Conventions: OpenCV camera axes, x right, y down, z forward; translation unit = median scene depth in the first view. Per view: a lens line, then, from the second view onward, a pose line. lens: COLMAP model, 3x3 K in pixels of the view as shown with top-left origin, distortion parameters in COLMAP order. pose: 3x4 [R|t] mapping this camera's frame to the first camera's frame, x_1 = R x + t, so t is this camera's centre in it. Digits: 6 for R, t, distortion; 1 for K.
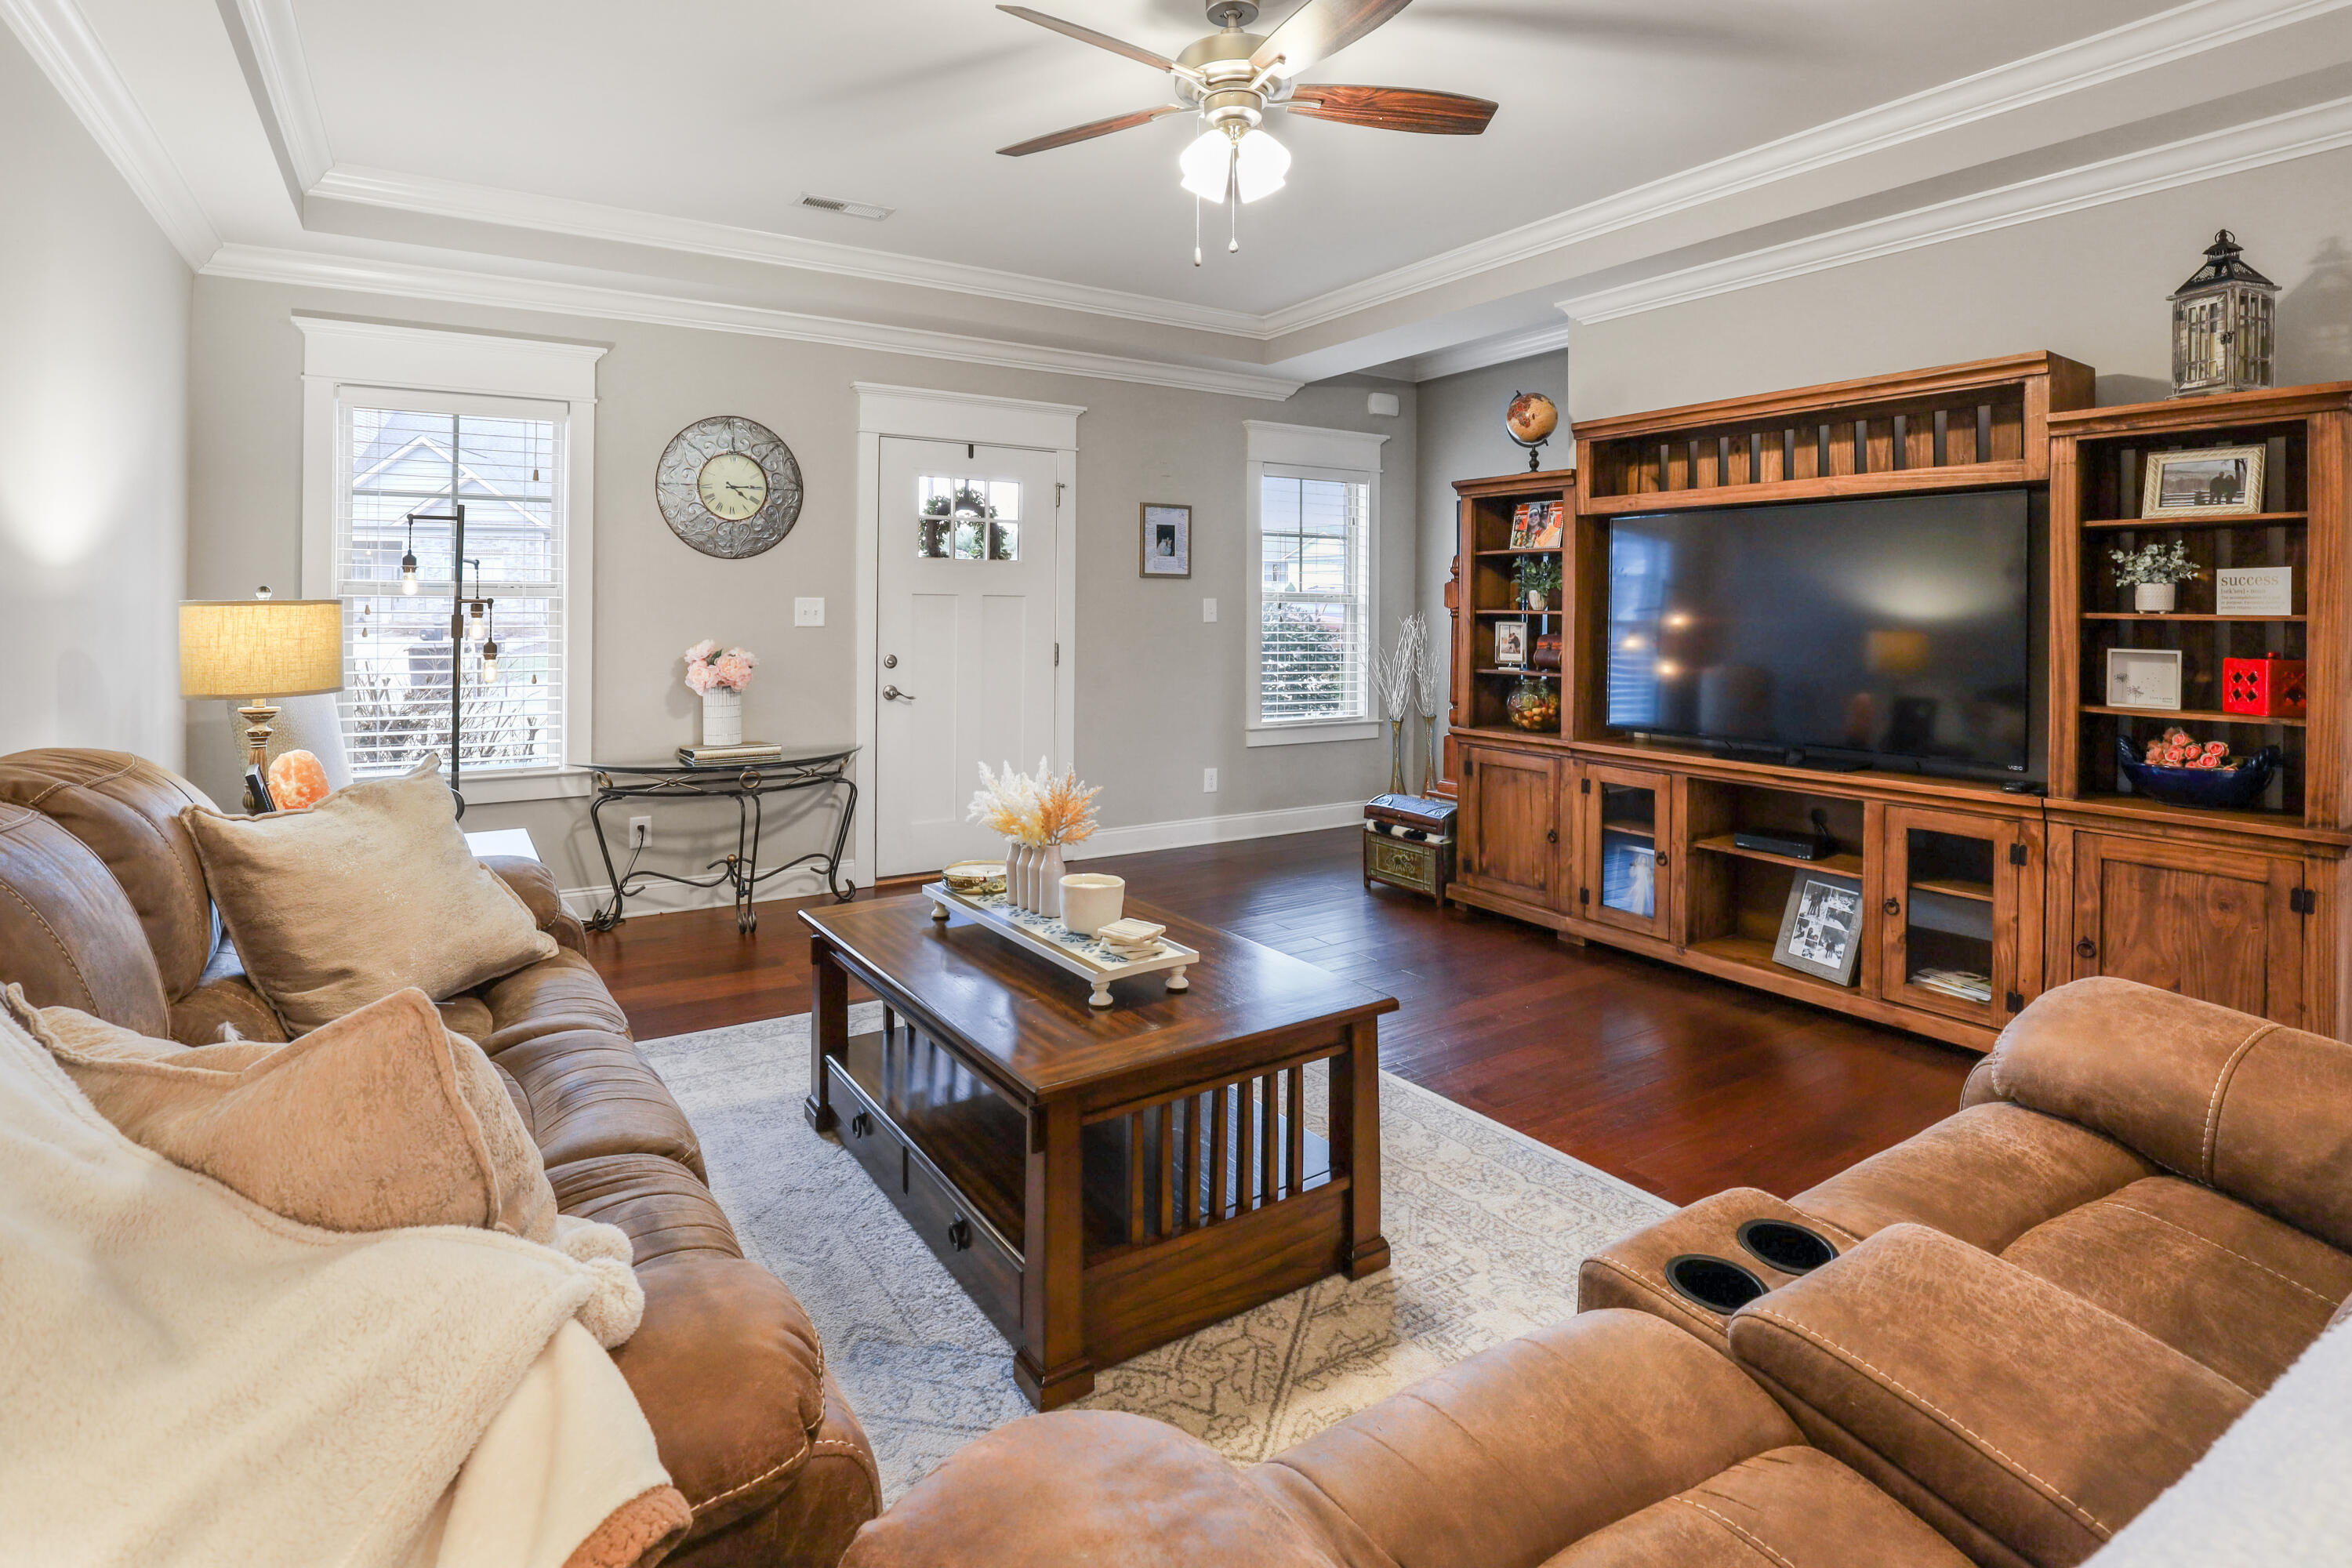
lens RADIAL K [[1164.5, 0, 1171.4], [0, 1164.5, 609.4], [0, 0, 1]] dist [-0.003042, -0.000474]
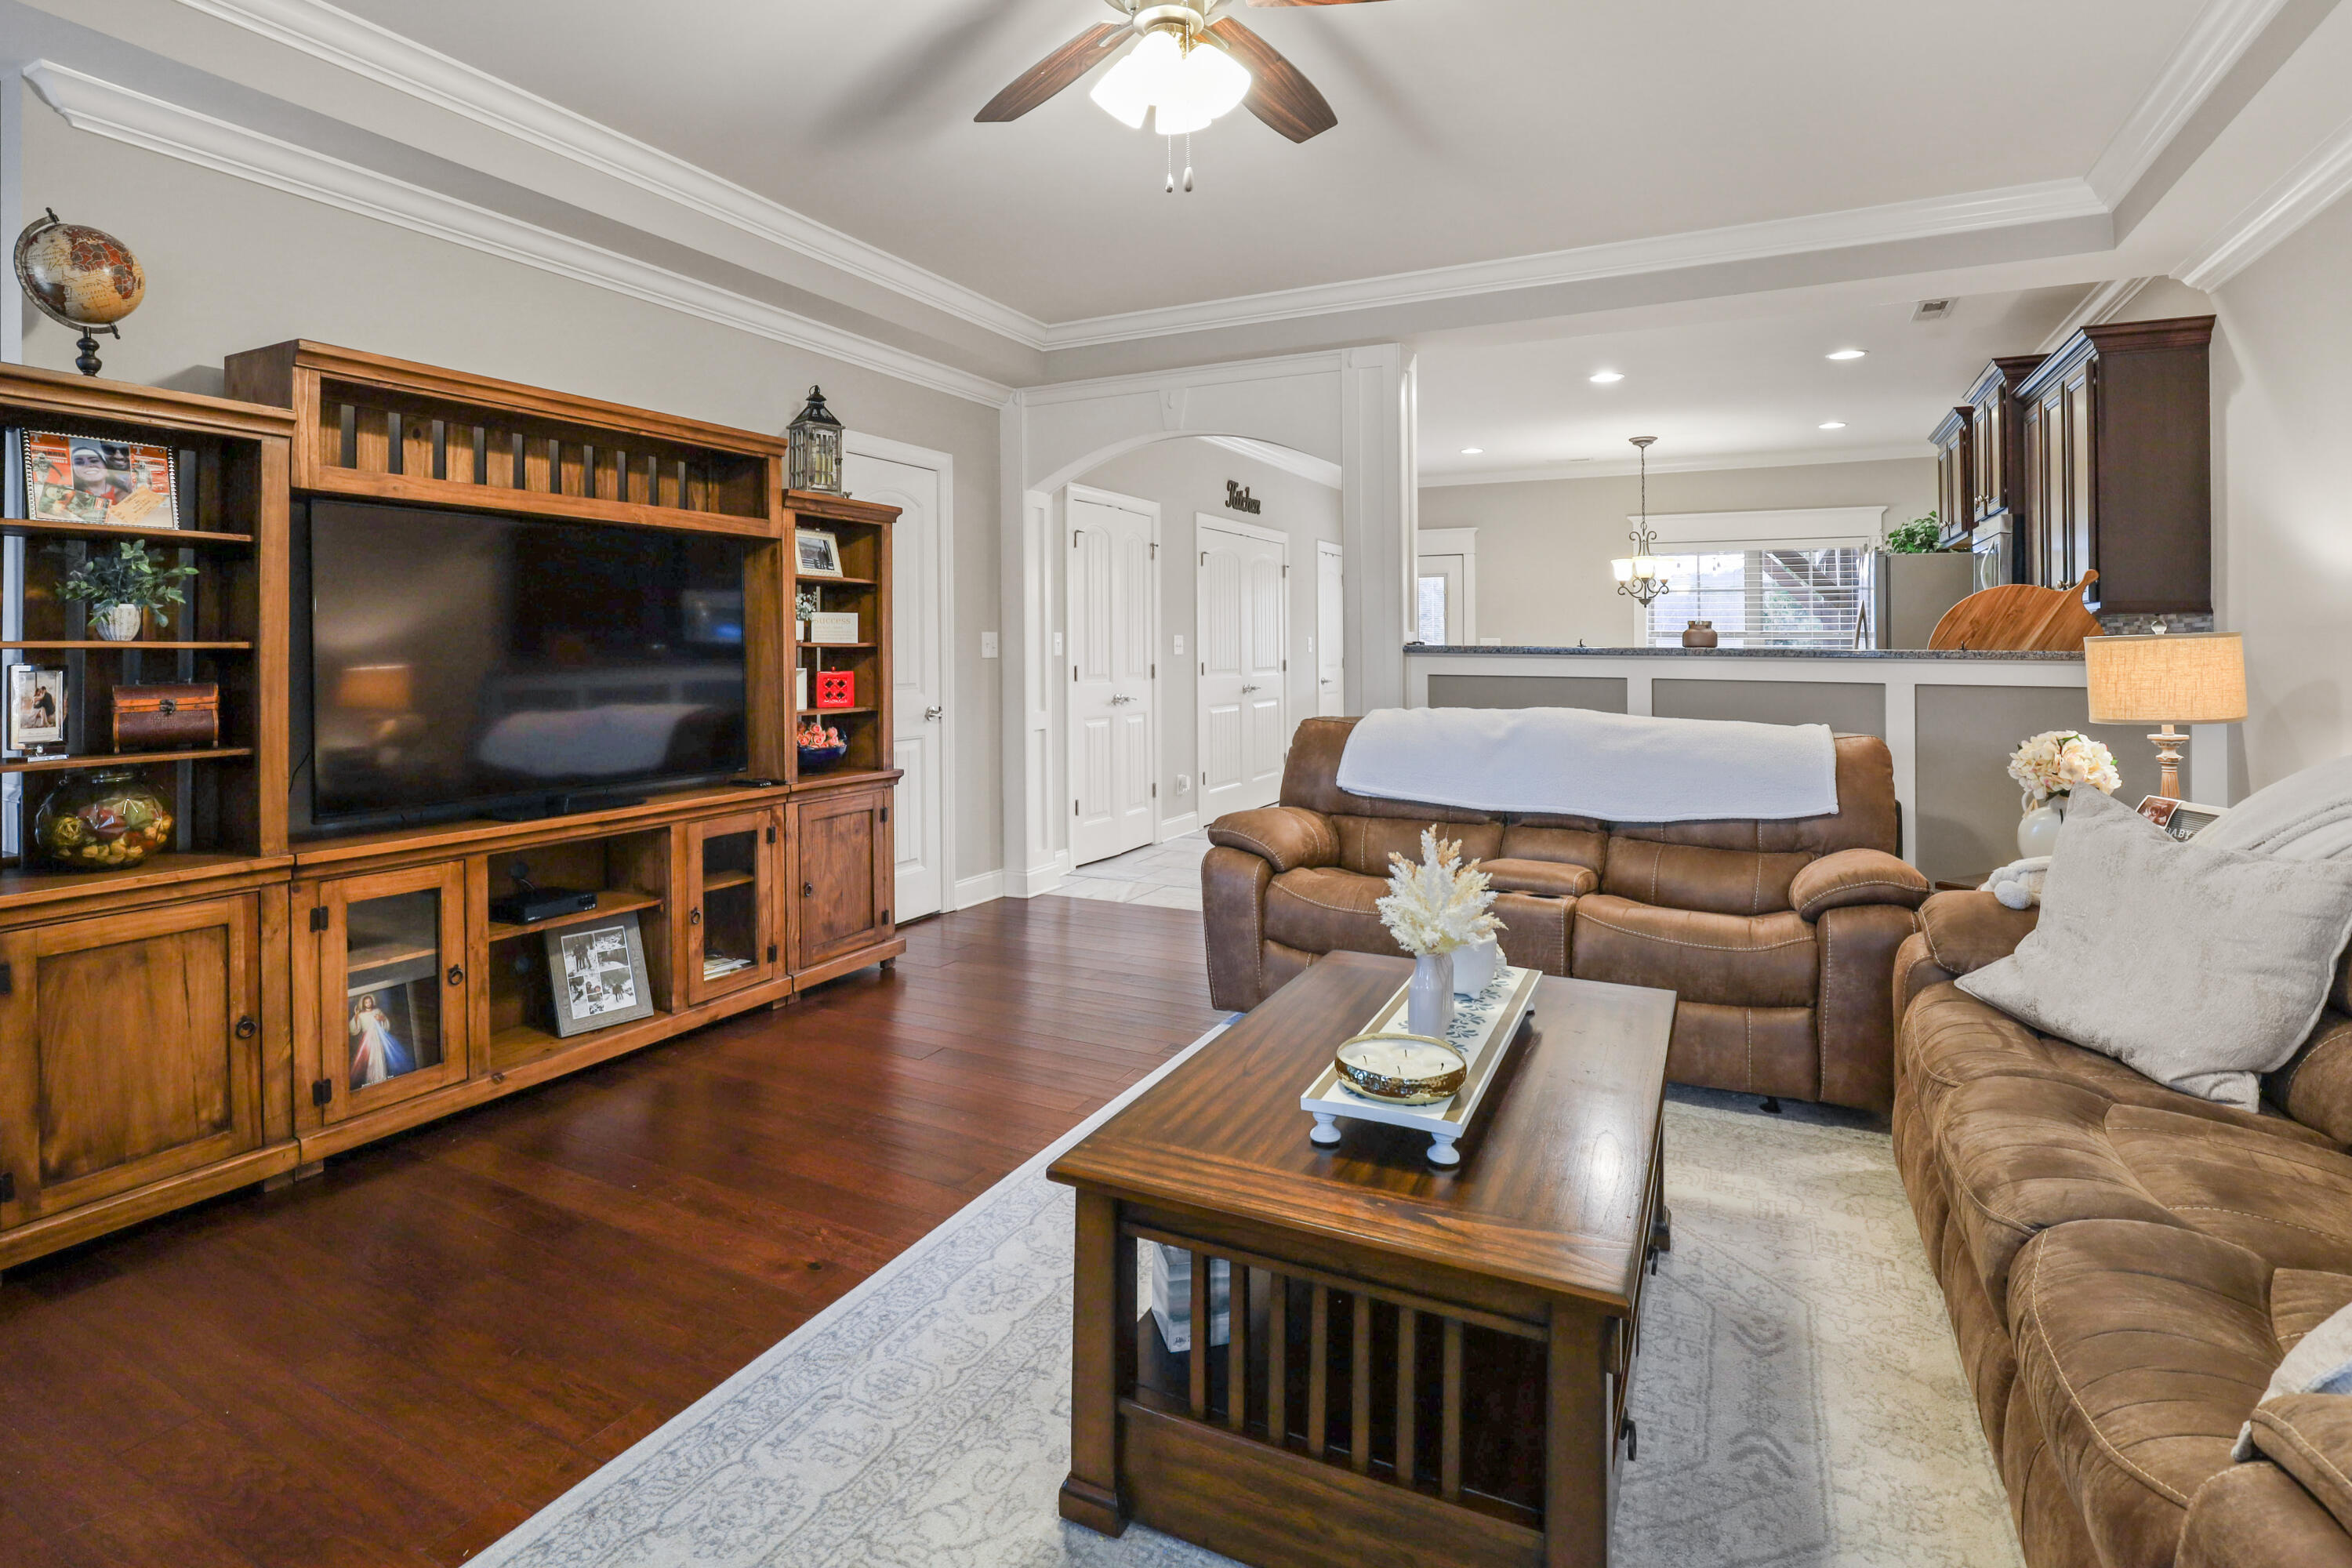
lens RADIAL K [[1141.1, 0, 1179.1], [0, 1141.1, 629.4], [0, 0, 1]] dist [-0.018072, 0.000271]
pose [[-0.491303, 0.004702, 0.870976, -0.474324], [-0.002361, 0.999975, -0.006730, -0.002997], [-0.870986, -0.005363, -0.491279, 1.040044]]
